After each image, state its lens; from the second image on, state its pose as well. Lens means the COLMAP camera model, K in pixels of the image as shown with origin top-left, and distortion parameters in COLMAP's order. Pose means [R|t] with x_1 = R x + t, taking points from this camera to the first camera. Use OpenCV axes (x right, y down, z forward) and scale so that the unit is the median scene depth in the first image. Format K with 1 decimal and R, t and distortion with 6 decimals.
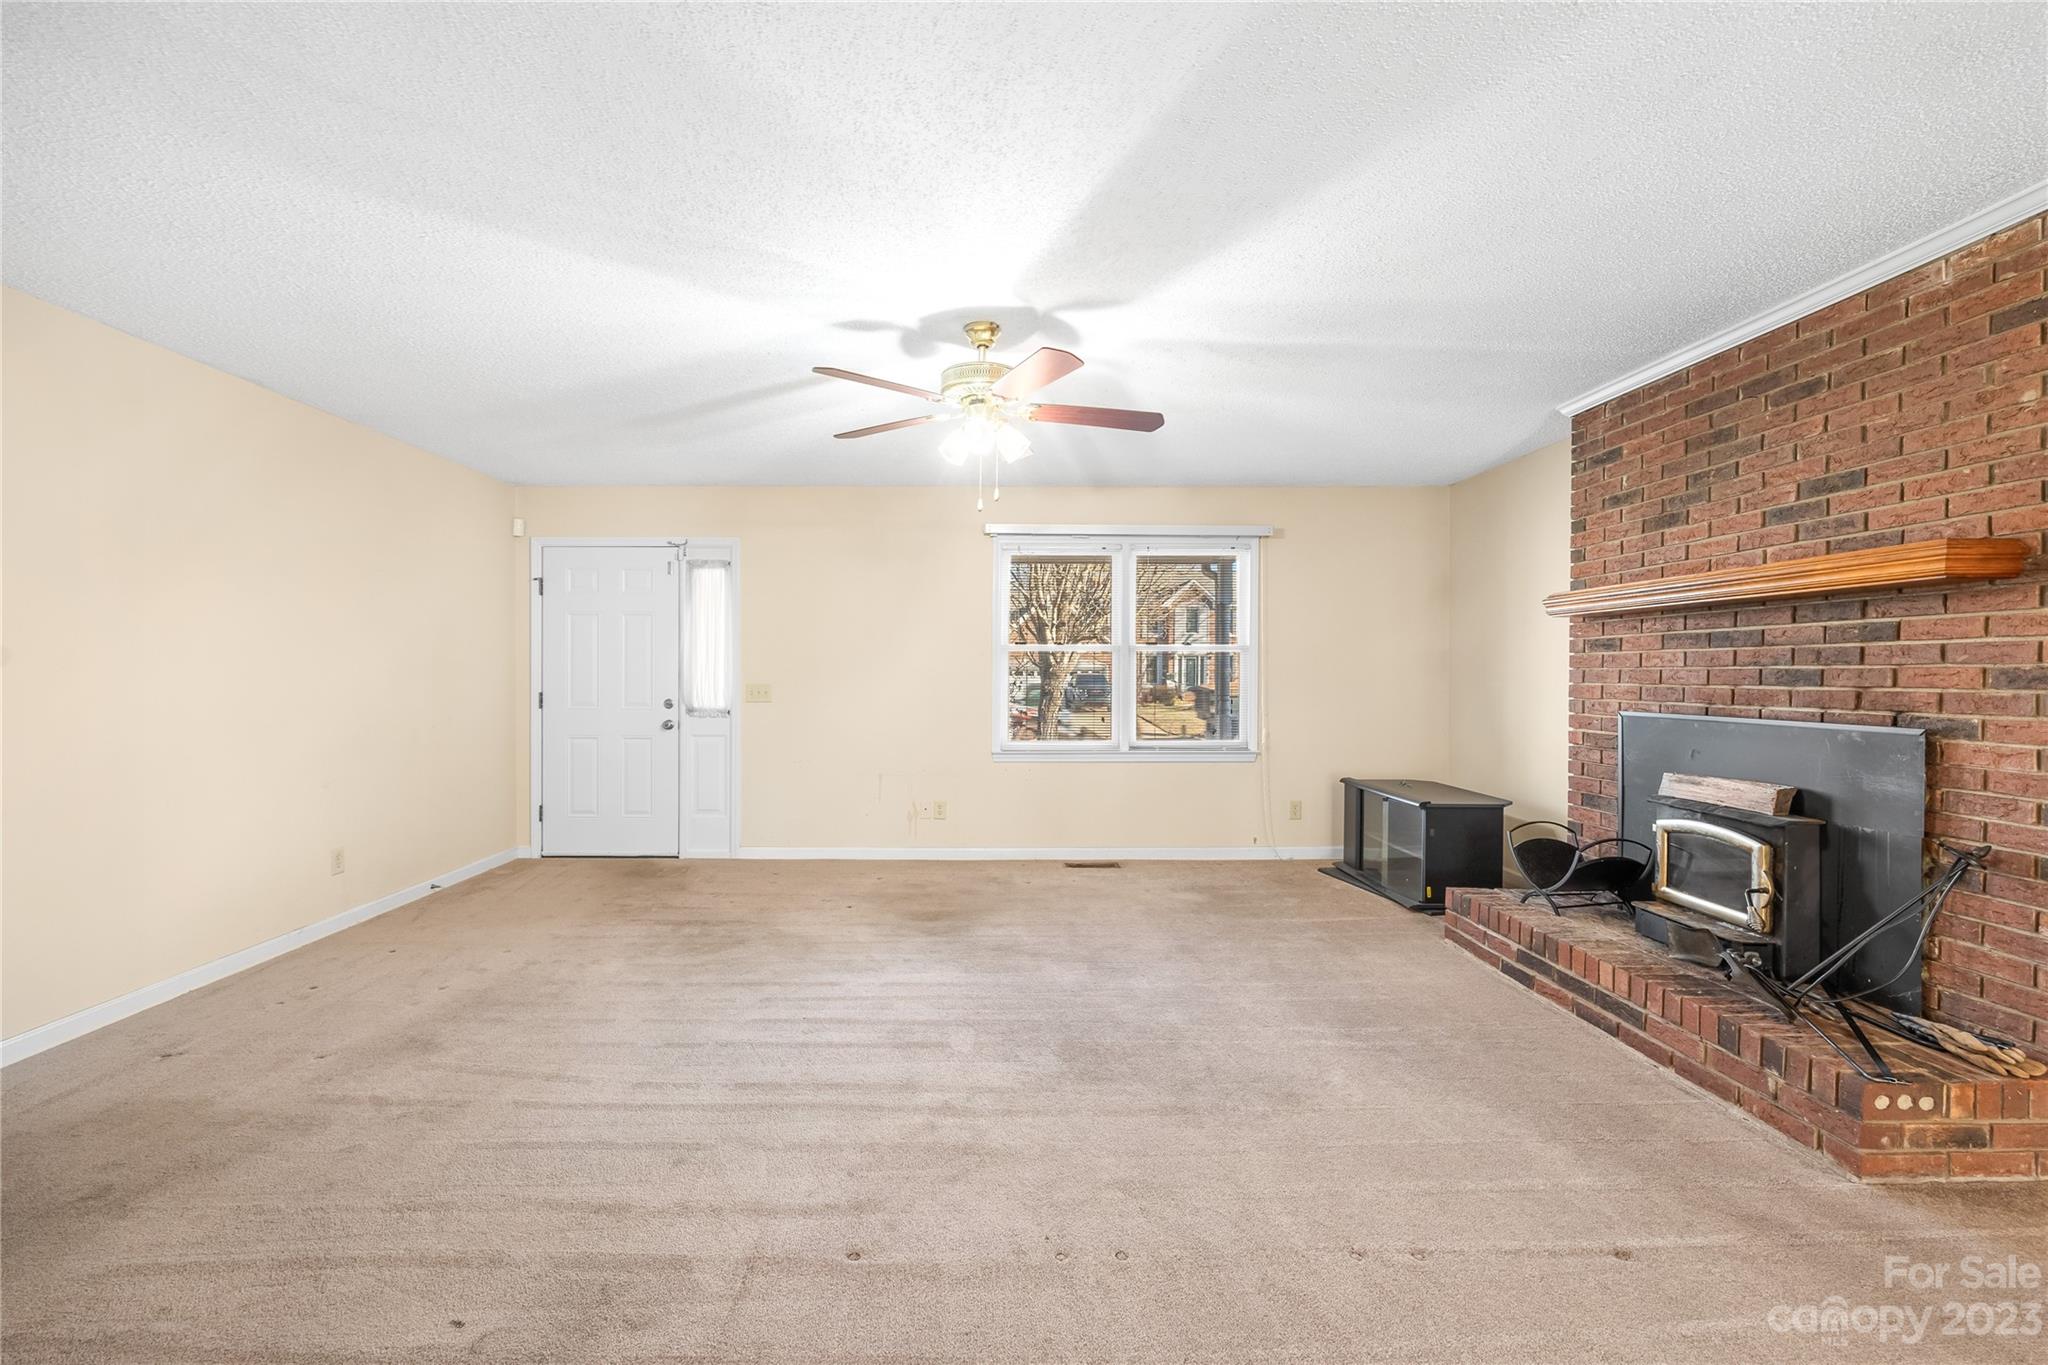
lens RADIAL K [[858.5, 0, 970.4], [0, 858.5, 678.6], [0, 0, 1]] dist [-0.001155, 0.000072]
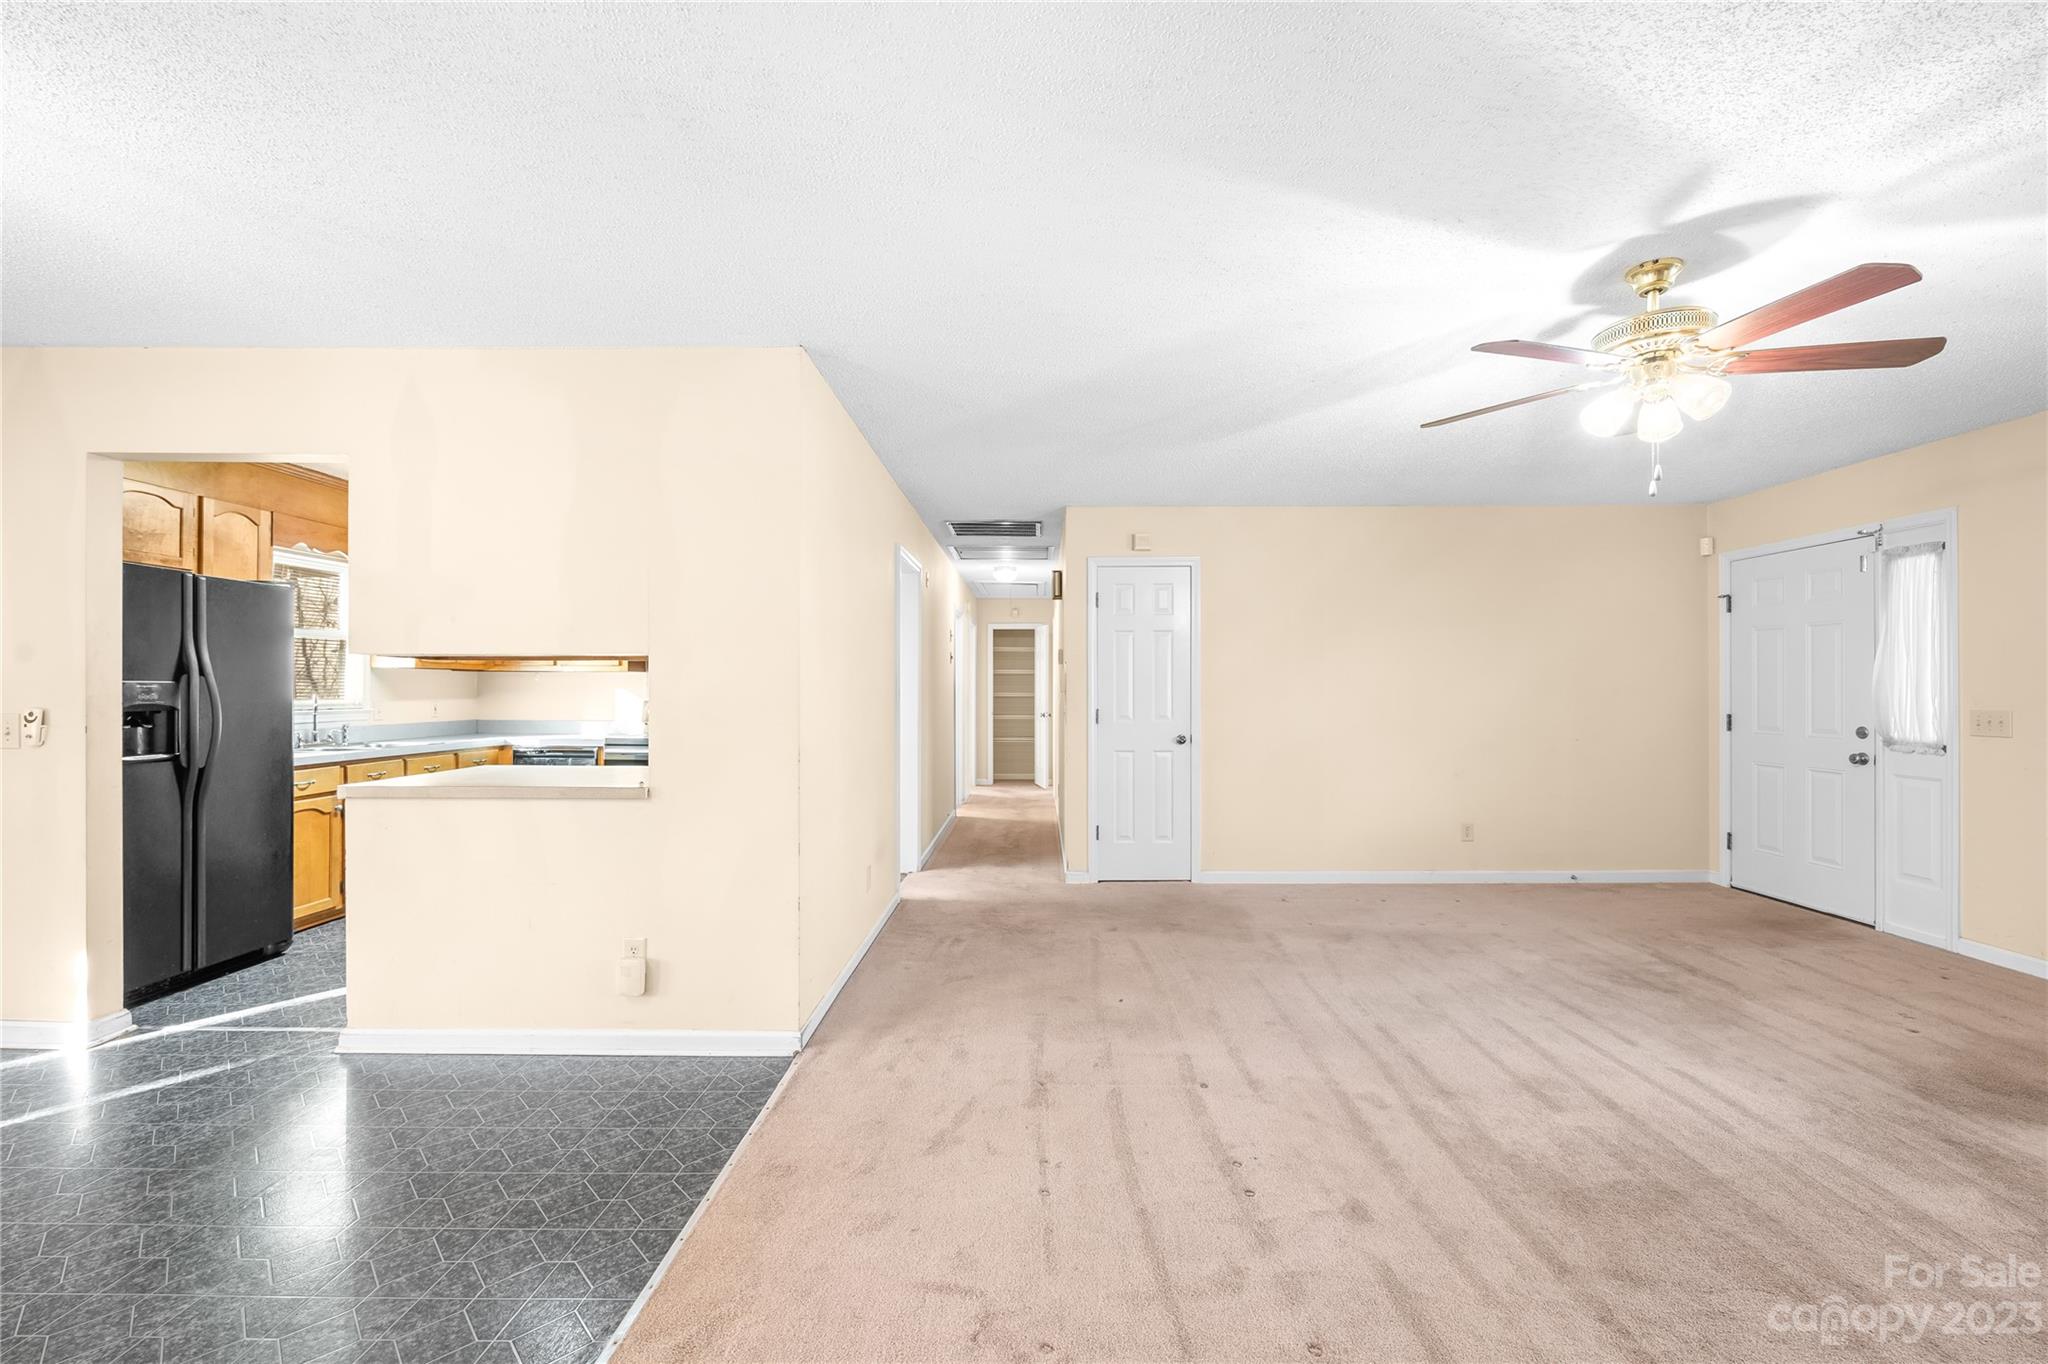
lens RADIAL K [[830.4, 0, 1036.0], [0, 830.4, 690.6], [0, 0, 1]] dist [-0.002519, 0.000527]
pose [[0.000761, -0.002053, -0.999998, 0.731842], [-0.006198, 0.999979, -0.002057, -0.006044], [0.999981, 0.006199, 0.000749, 0.390876]]
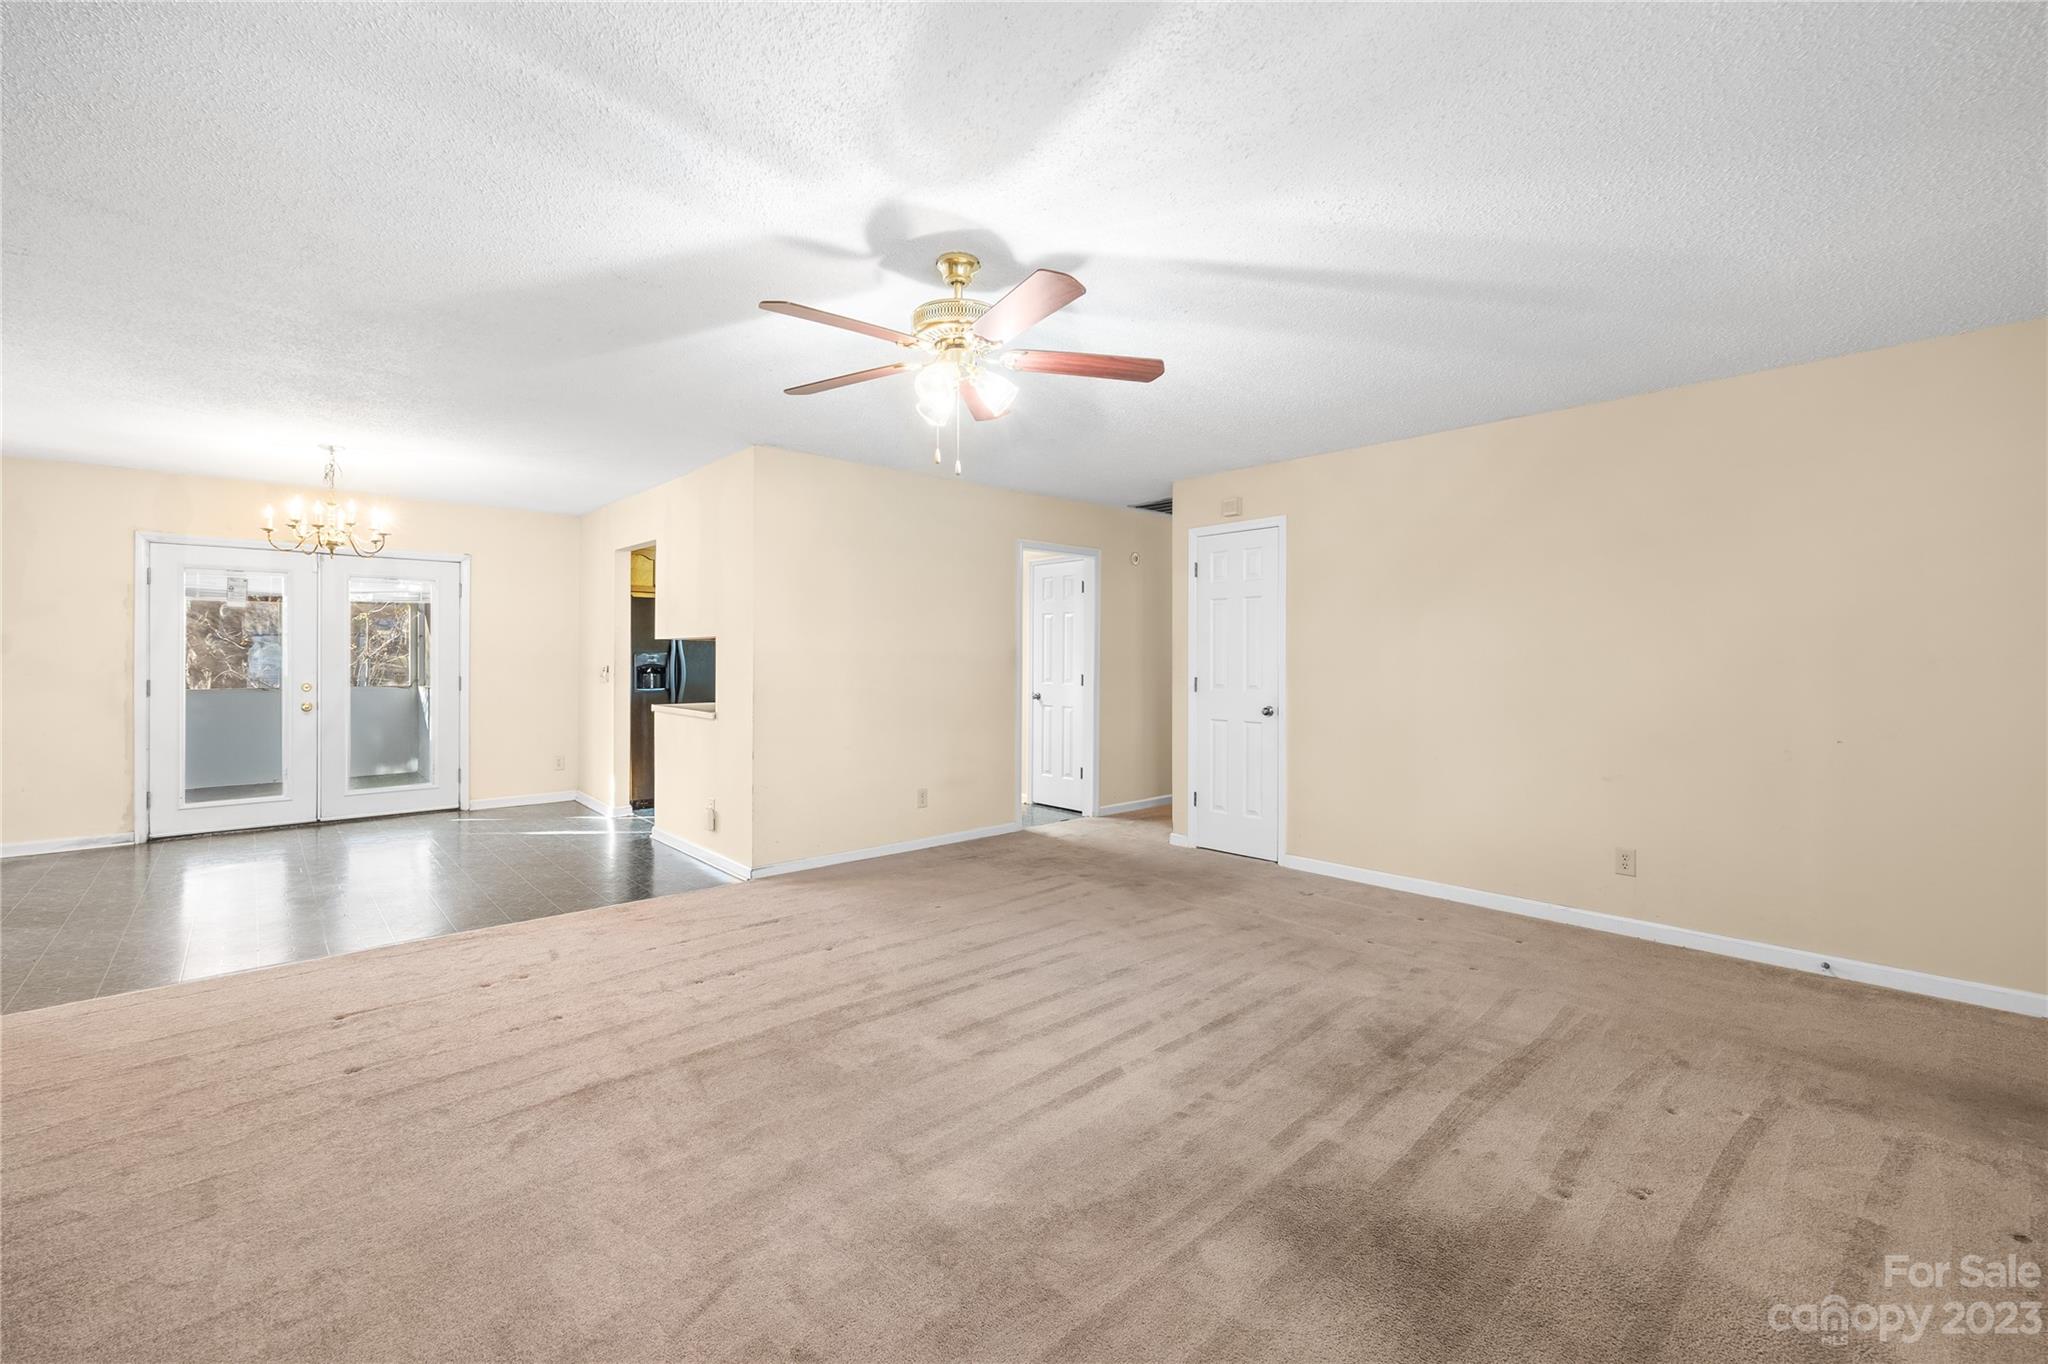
lens RADIAL K [[850.2, 0, 1022.3], [0, 850.2, 663.7], [0, 0, 1]] dist [-0.002162, 0.000753]
pose [[-0.733342, 0.000992, -0.679860, 0.499632], [-0.007317, 0.999930, 0.009351, -0.014543], [0.679821, 0.011832, -0.733283, 1.548775]]
